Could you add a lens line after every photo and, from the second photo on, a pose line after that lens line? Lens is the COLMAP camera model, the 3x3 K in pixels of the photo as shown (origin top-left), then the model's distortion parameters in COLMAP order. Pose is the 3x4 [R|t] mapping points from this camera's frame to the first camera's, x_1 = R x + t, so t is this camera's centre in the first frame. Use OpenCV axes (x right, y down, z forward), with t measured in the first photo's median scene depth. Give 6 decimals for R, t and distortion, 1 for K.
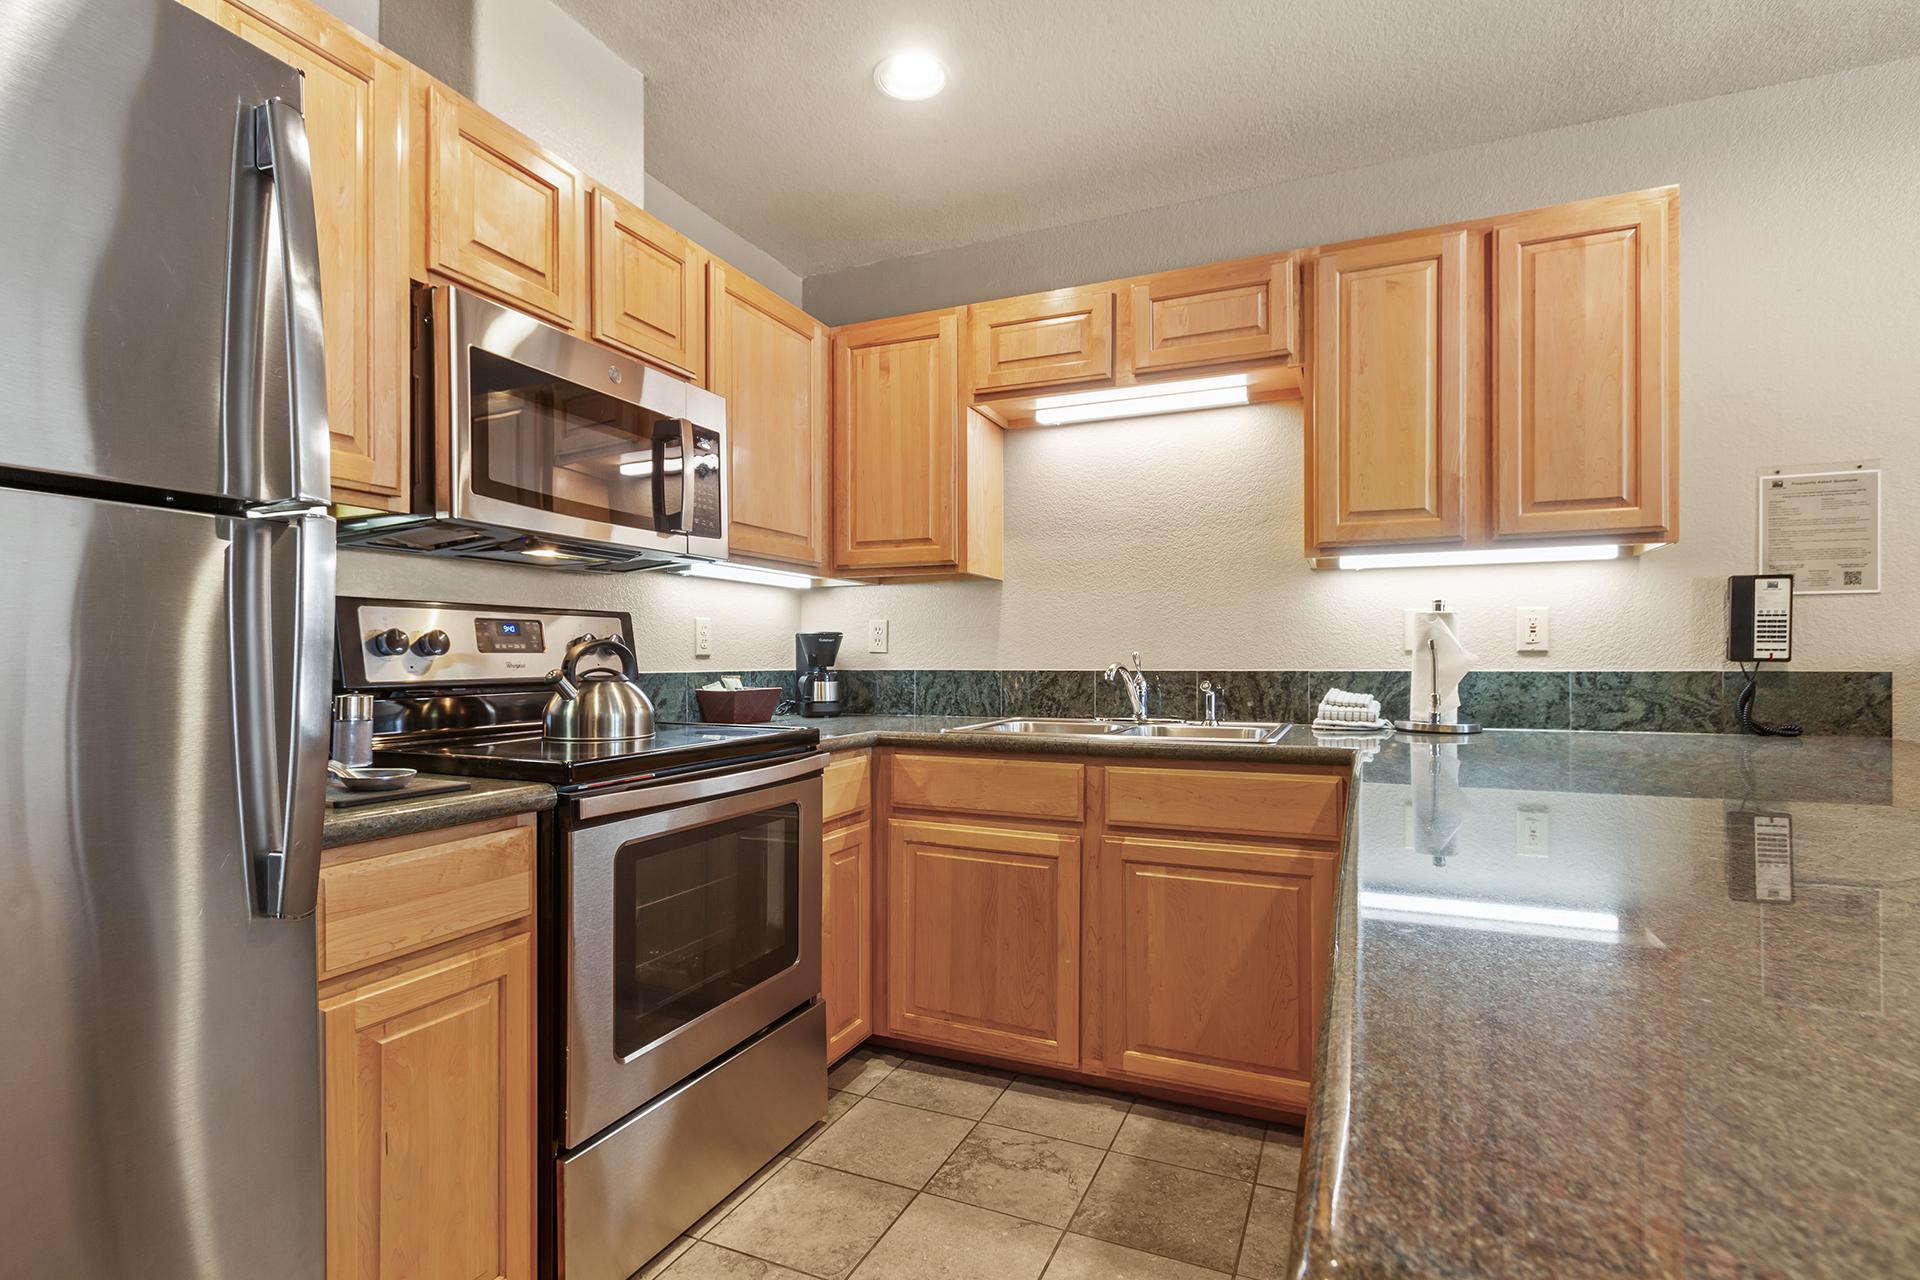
lens RADIAL K [[916.2, 0, 957.9], [0, 916.2, 663.9], [0, 0, 1]] dist [0.000074, -0.000367]
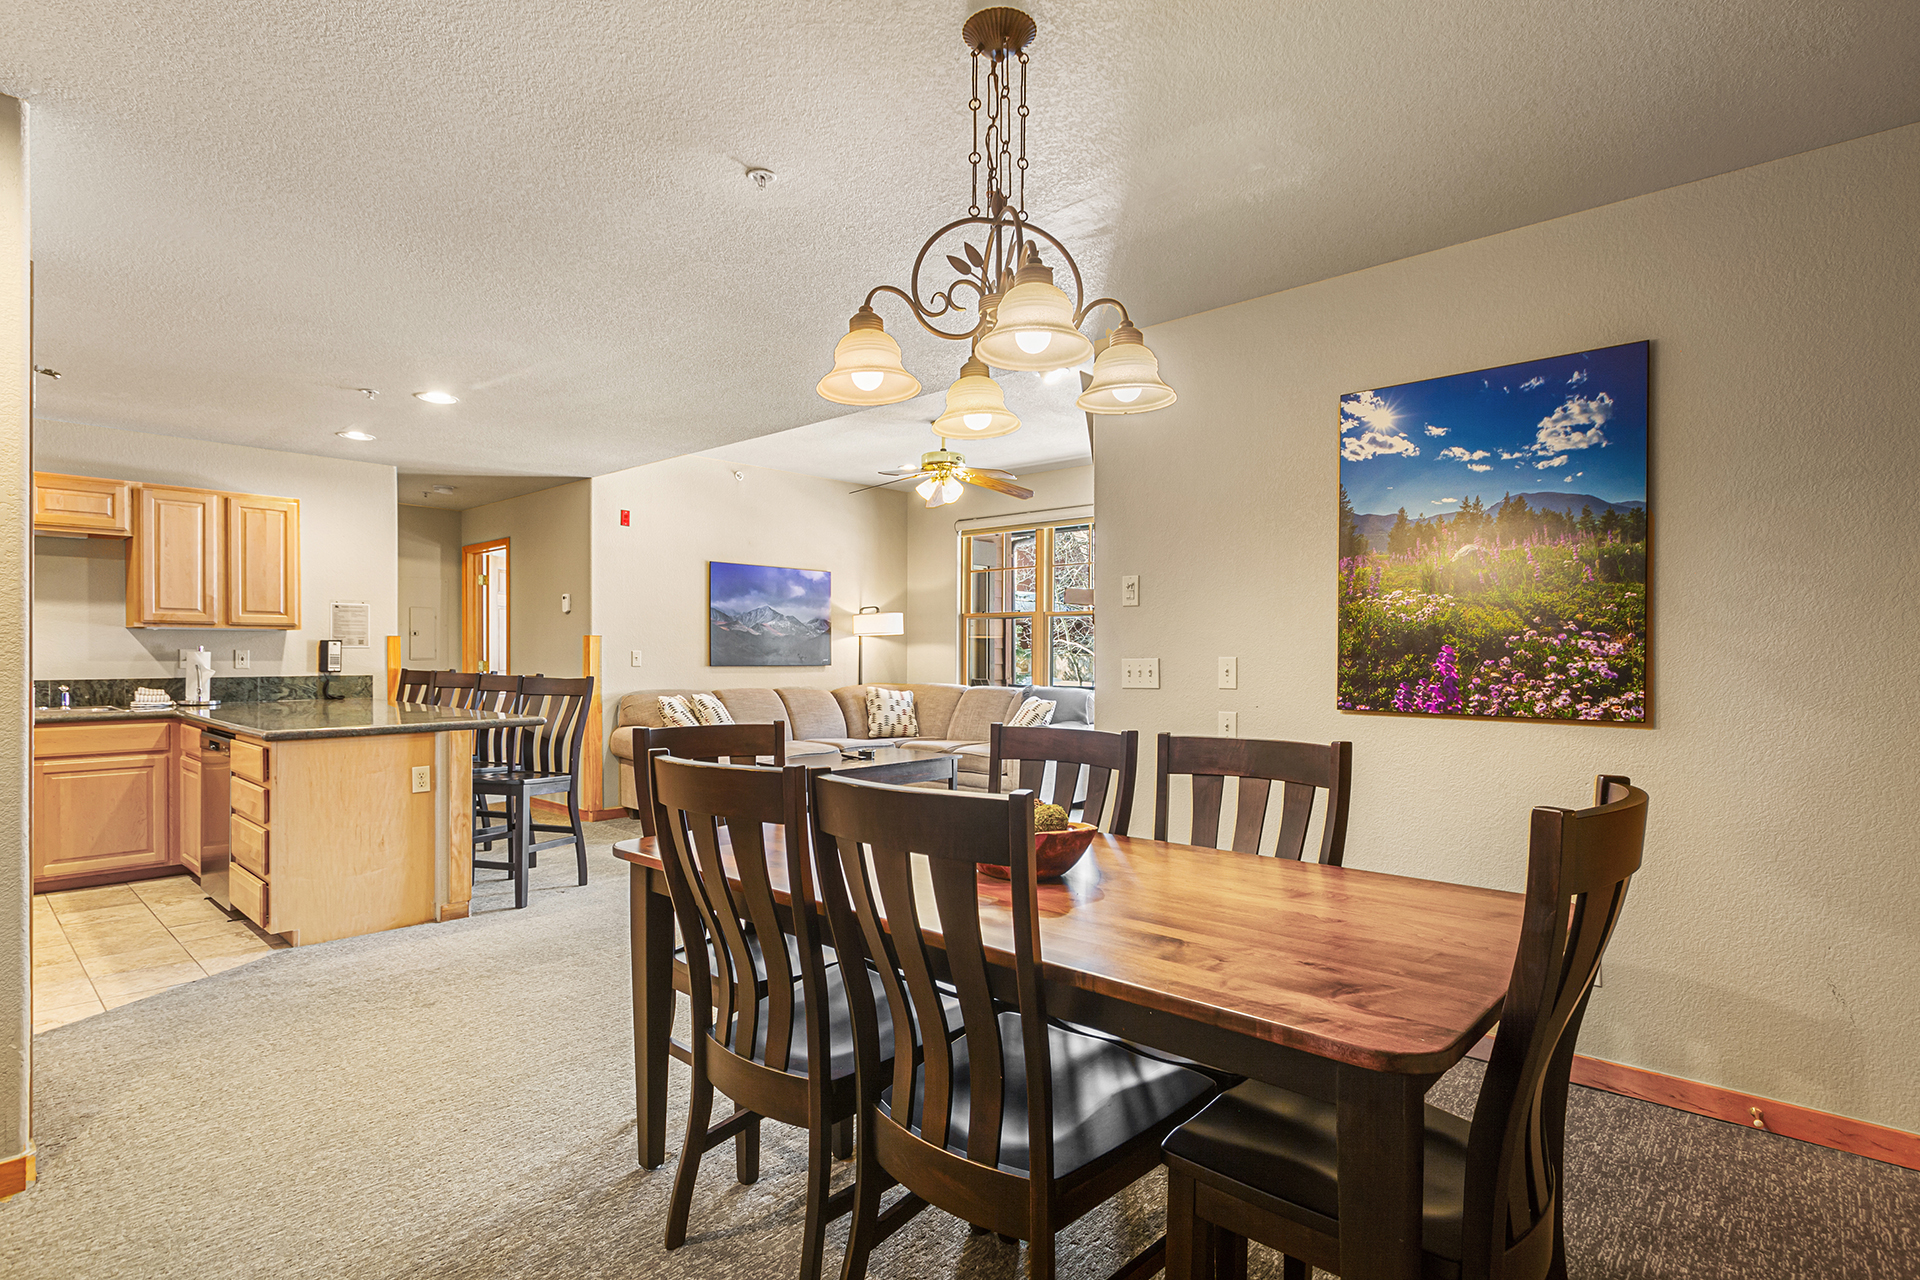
lens RADIAL K [[976.4, 0, 958.5], [0, 976.4, 660.0], [0, 0, 1]] dist [0.000280, -0.000154]
pose [[0.323071, -0.004624, 0.946363, -1.236142], [-0.001355, 0.999985, 0.005348, -0.055872], [-0.946374, -0.003010, 0.323060, -1.662512]]
